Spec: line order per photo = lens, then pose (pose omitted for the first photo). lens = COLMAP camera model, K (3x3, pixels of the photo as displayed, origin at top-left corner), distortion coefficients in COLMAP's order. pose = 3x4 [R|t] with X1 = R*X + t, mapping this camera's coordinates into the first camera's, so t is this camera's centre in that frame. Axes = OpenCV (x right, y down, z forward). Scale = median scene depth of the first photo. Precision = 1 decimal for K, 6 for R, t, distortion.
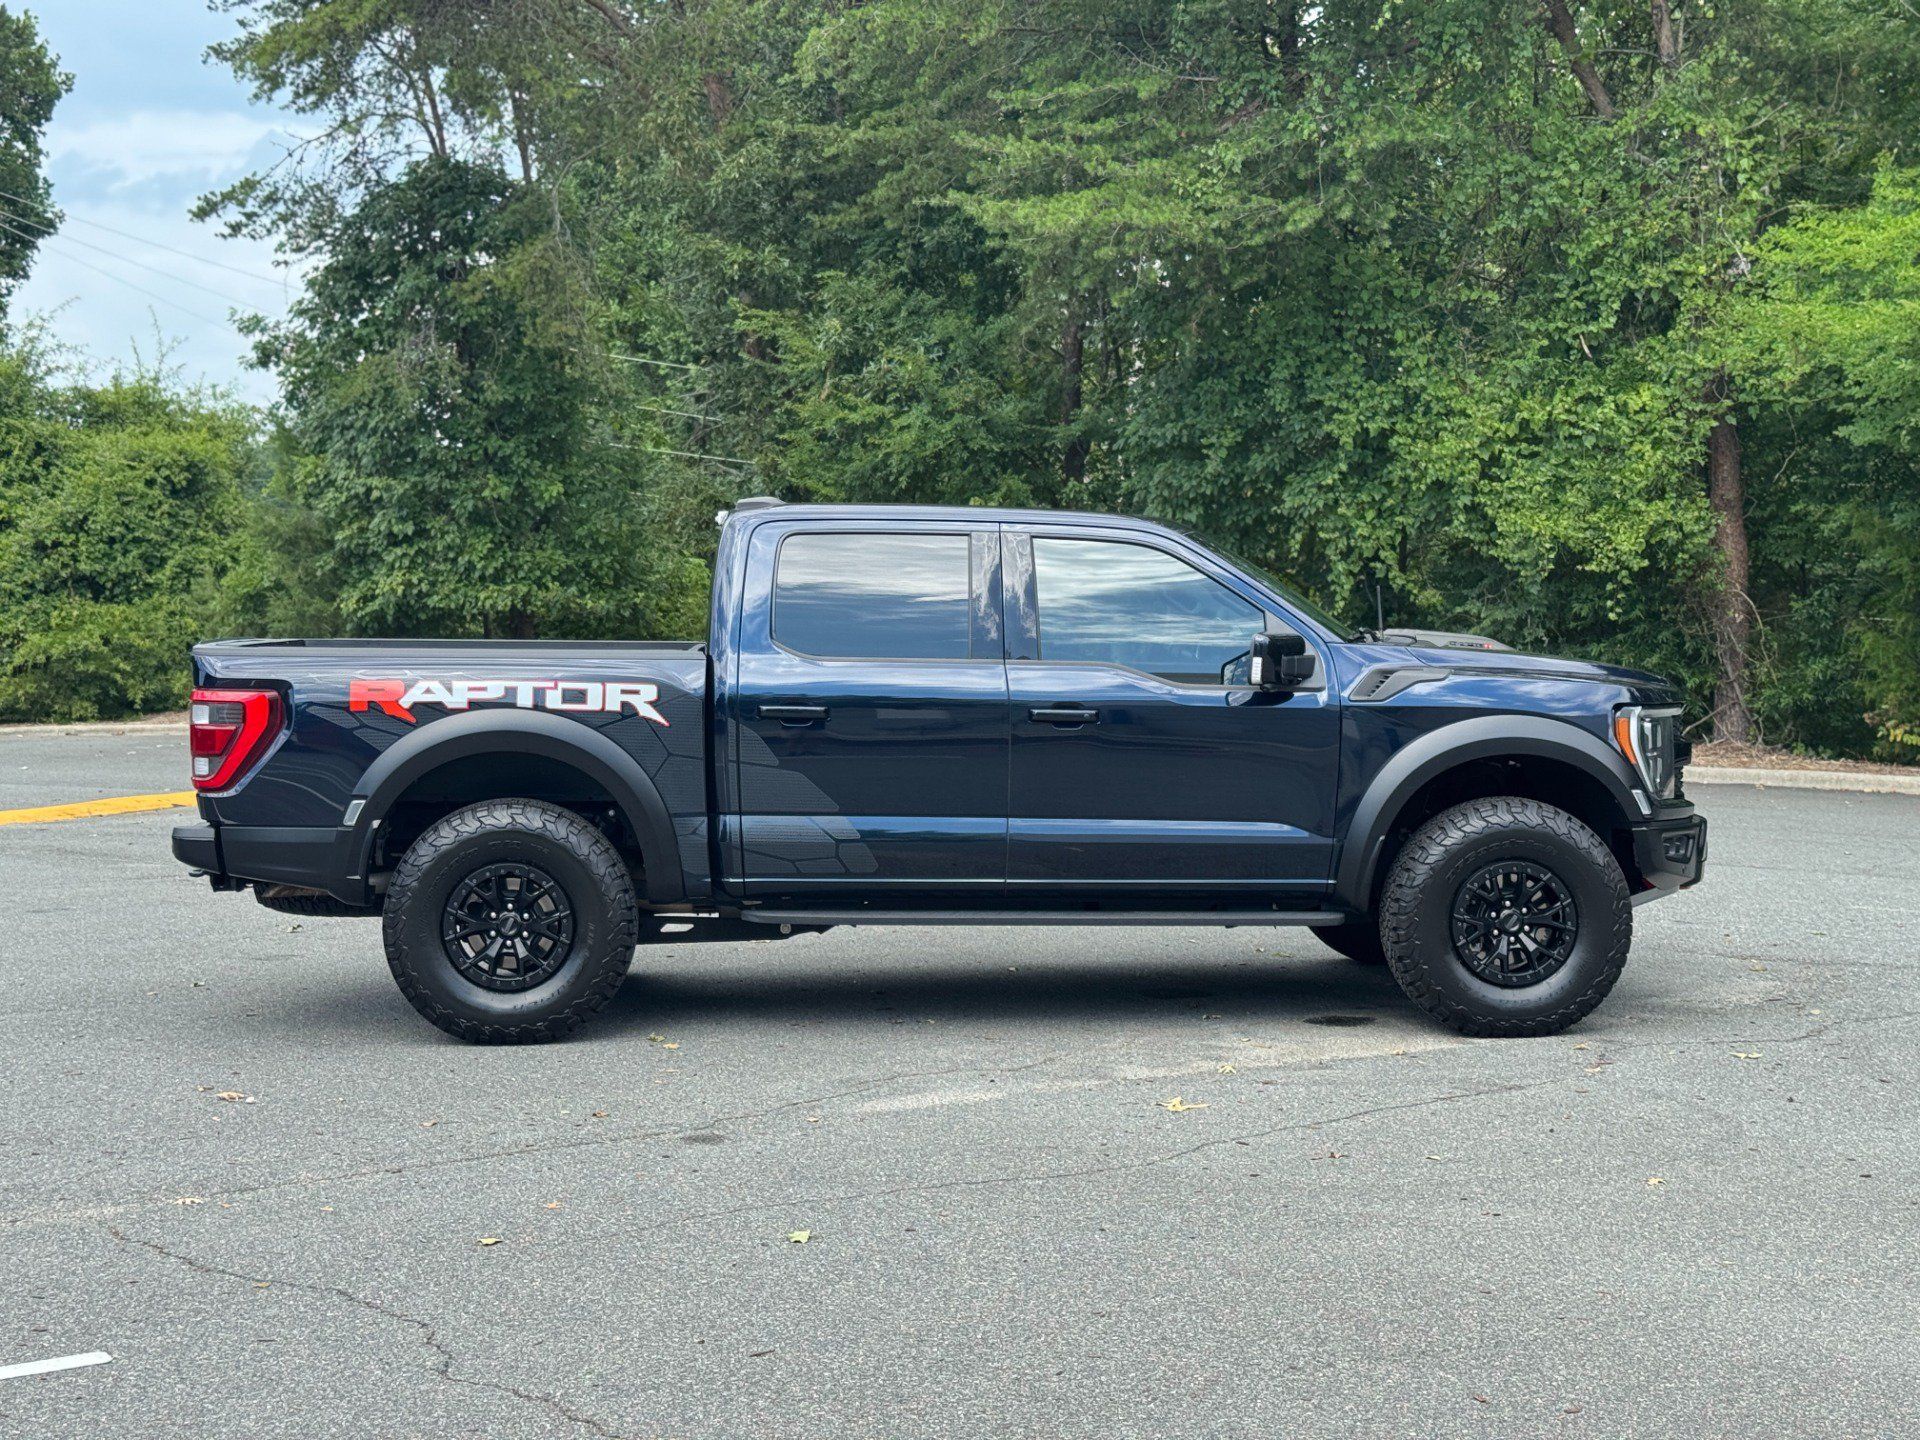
lens RADIAL K [[2653.9, 0, 962.0], [0, 2653.9, 722.8], [0, 0, 1]] dist [0.194306, -0.436178]
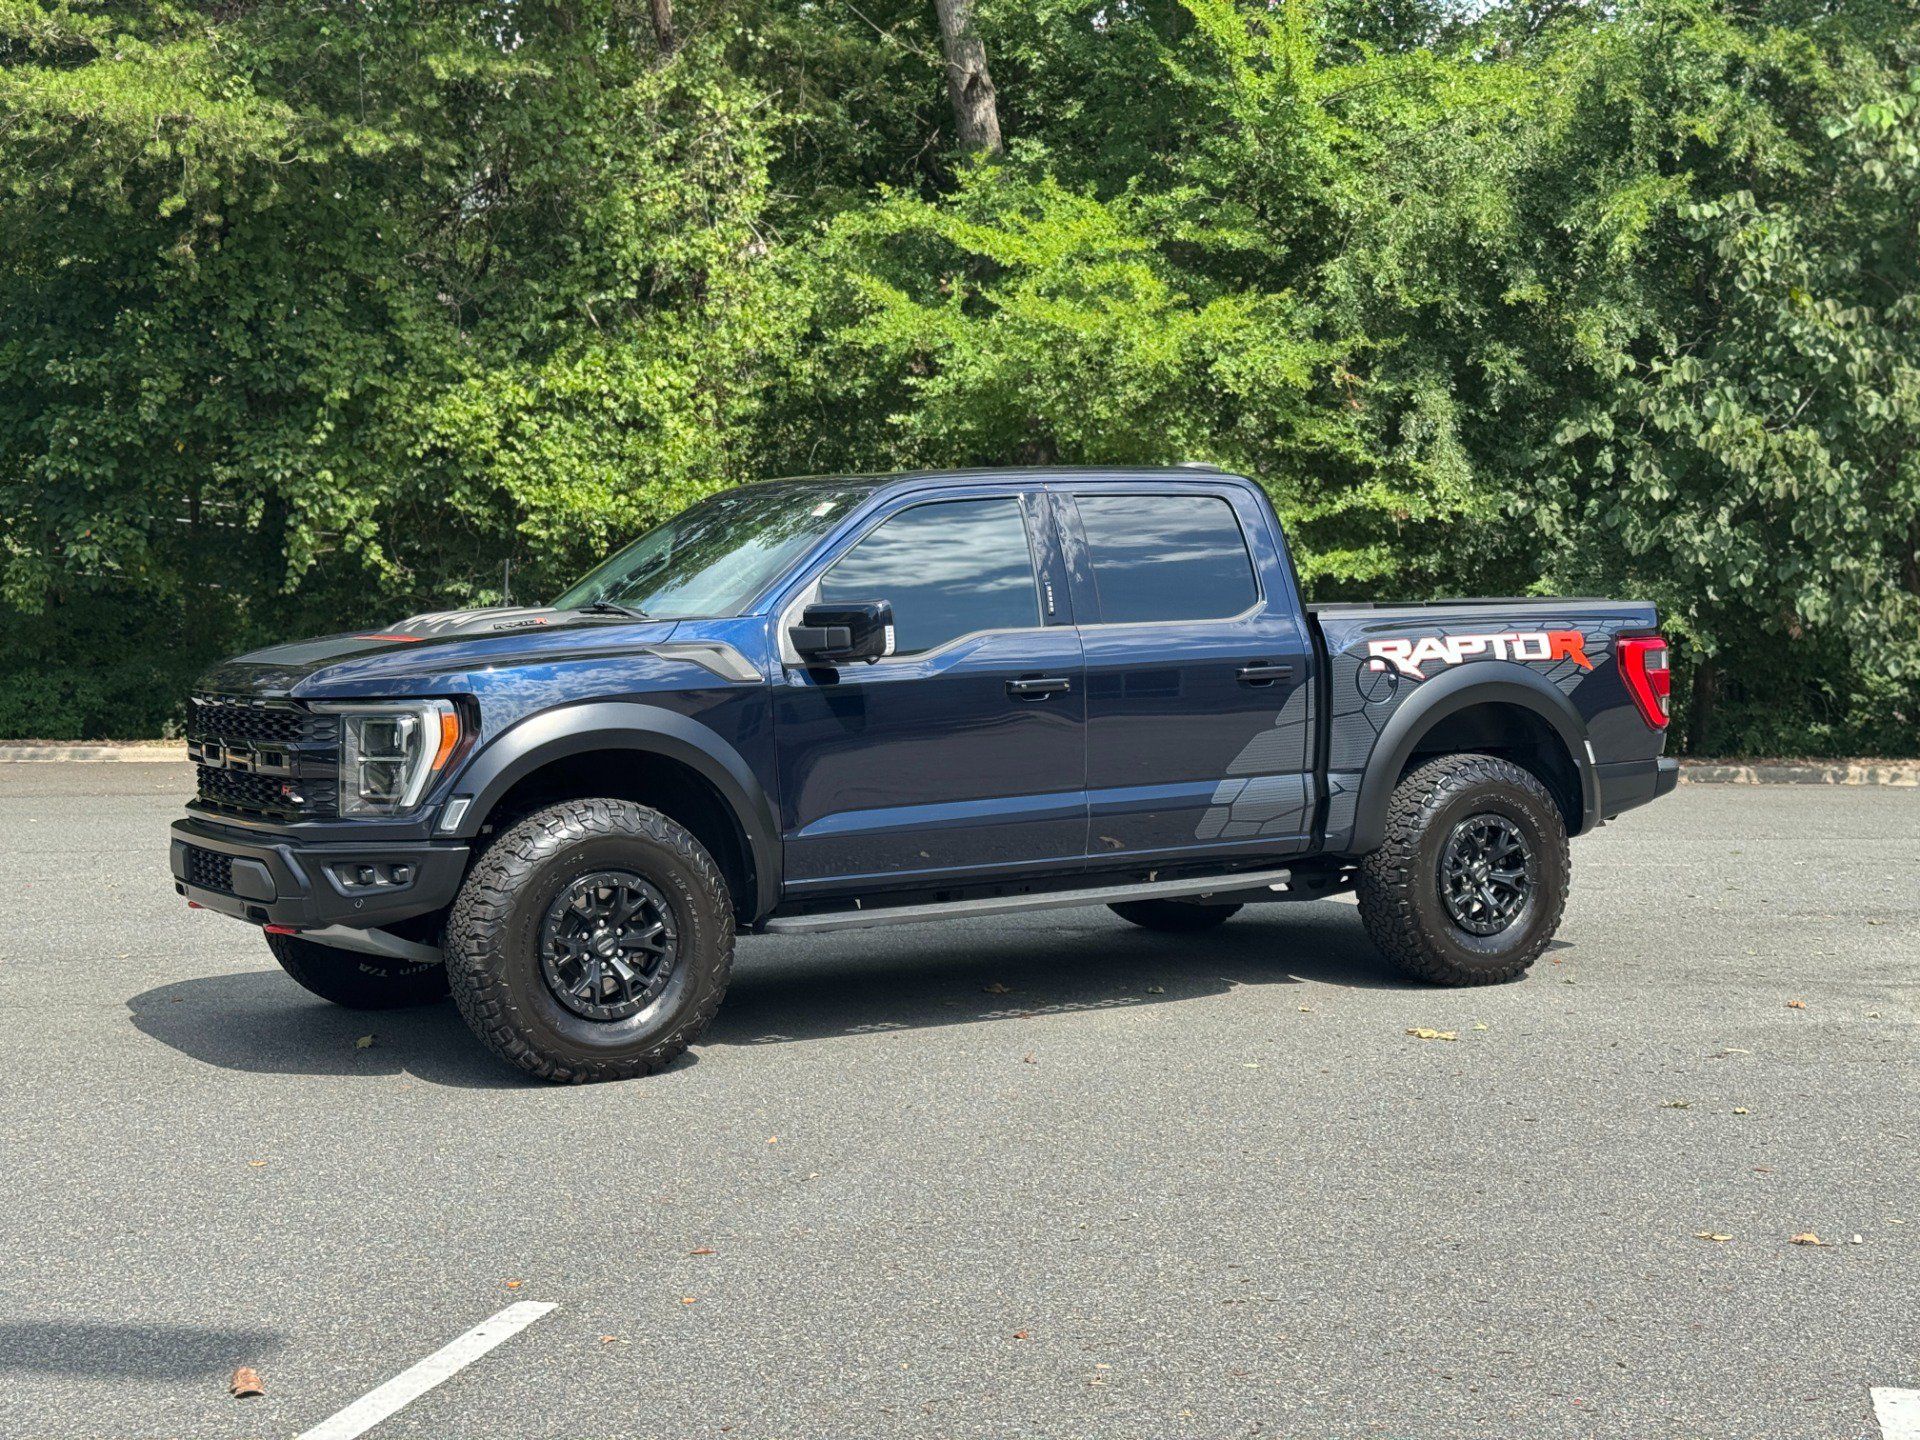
lens RADIAL K [[2647.6, 0, 955.2], [0, 2647.6, 721.5], [0, 0, 1]] dist [0.193062, -0.343681]
pose [[0.734854, -0.027862, 0.677652, -0.321826], [0.025502, 0.999584, 0.013444, -0.005173], [-0.677745, 0.007402, 0.735260, 0.218444]]
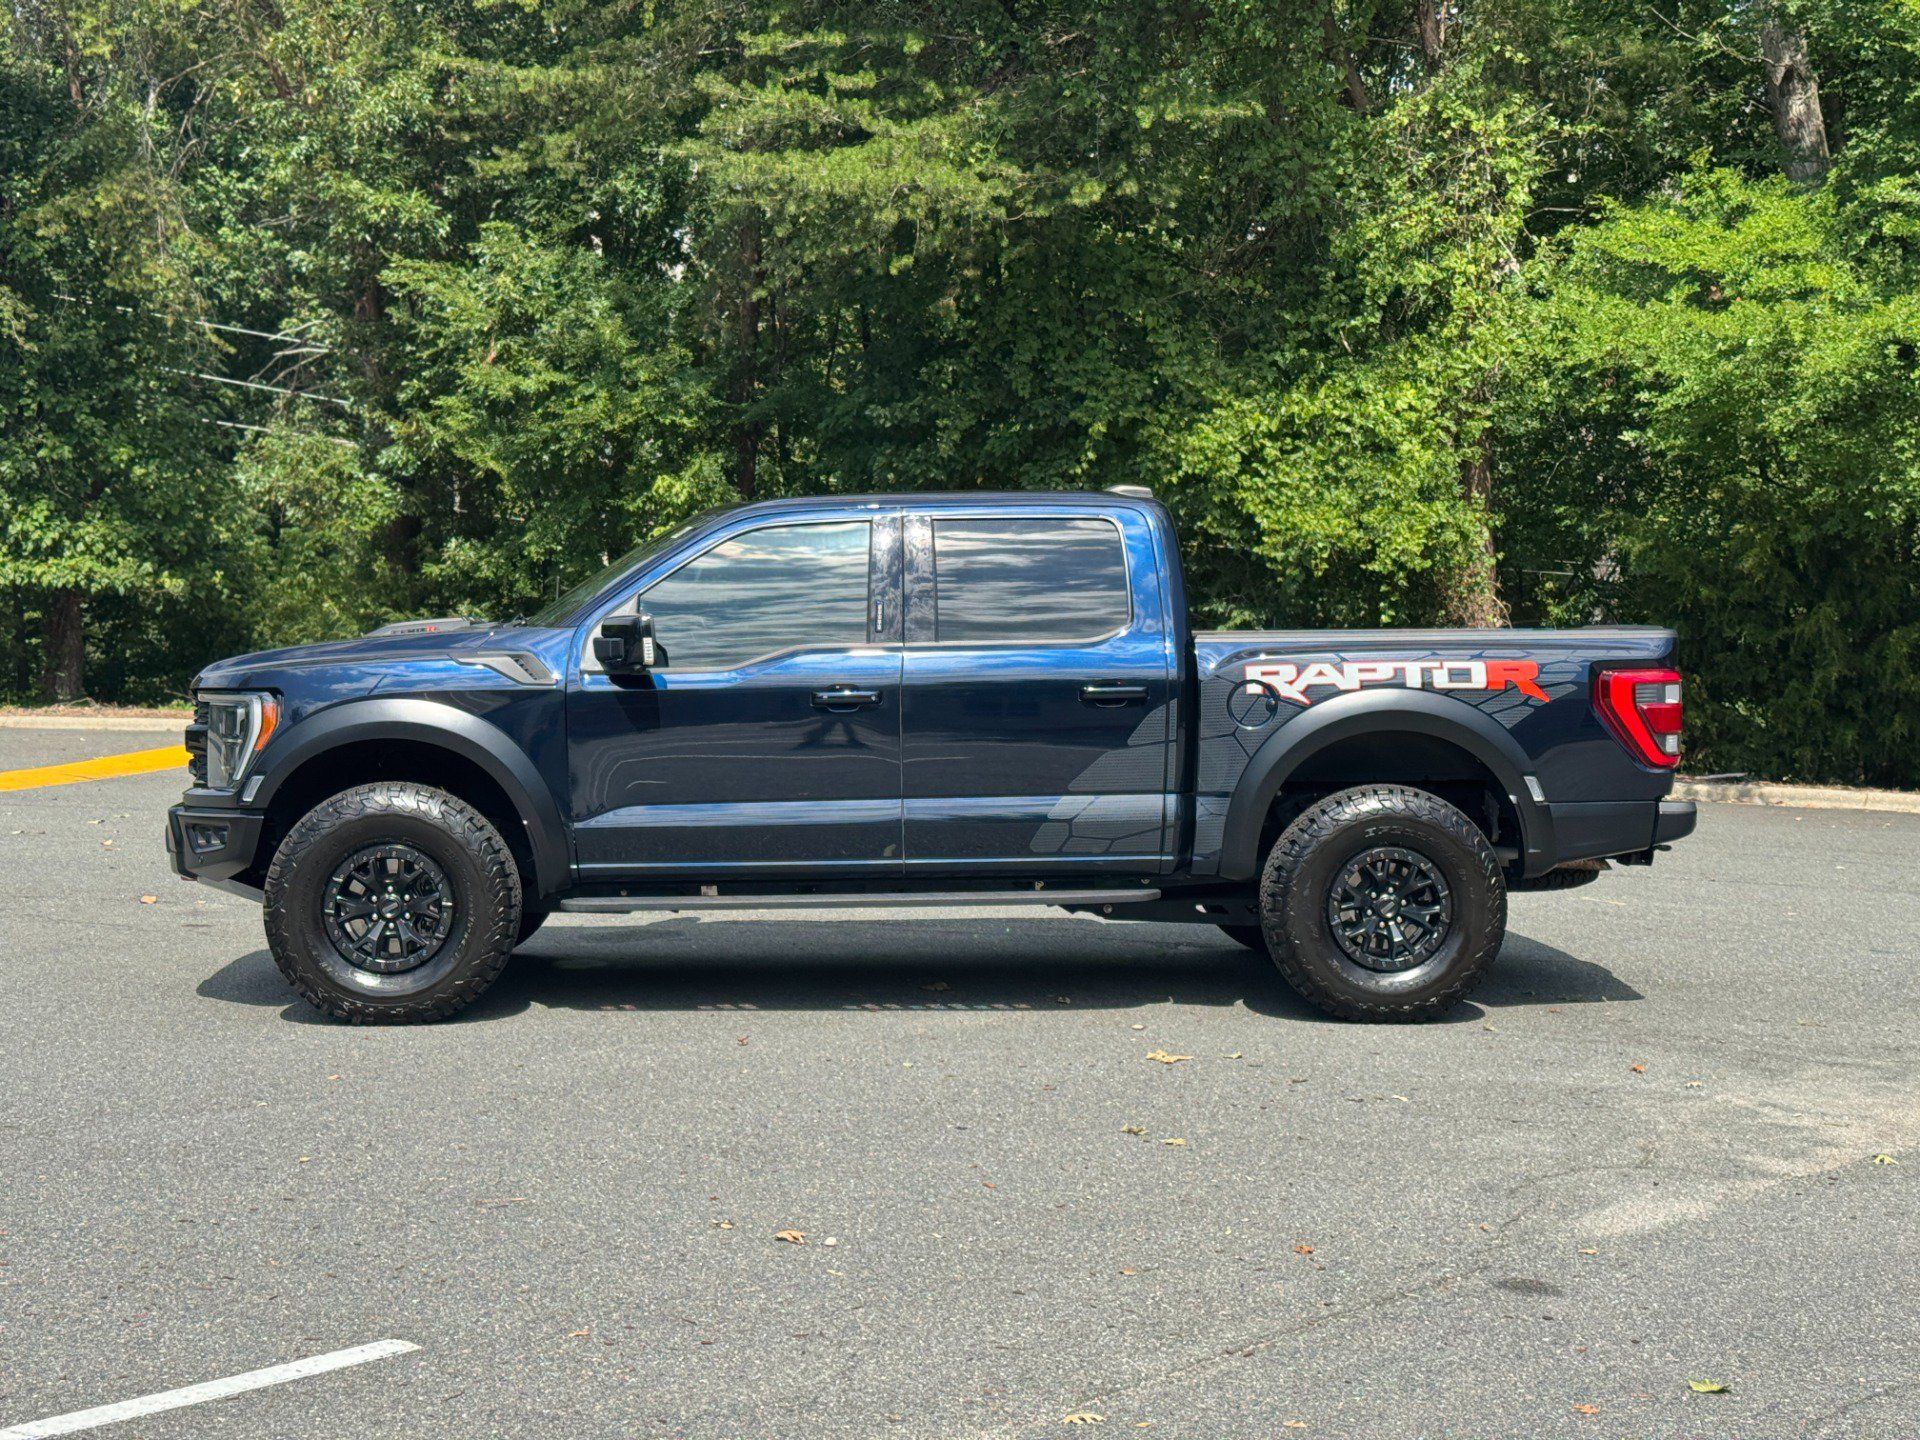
lens RADIAL K [[2647.6, 0, 955.2], [0, 2647.6, 721.5], [0, 0, 1]] dist [0.193062, -0.343681]
pose [[0.969424, 0.007329, 0.245281, -0.143399], [-0.007832, 0.999969, 0.001075, -0.001873], [-0.245266, -0.002963, 0.969451, 0.094636]]
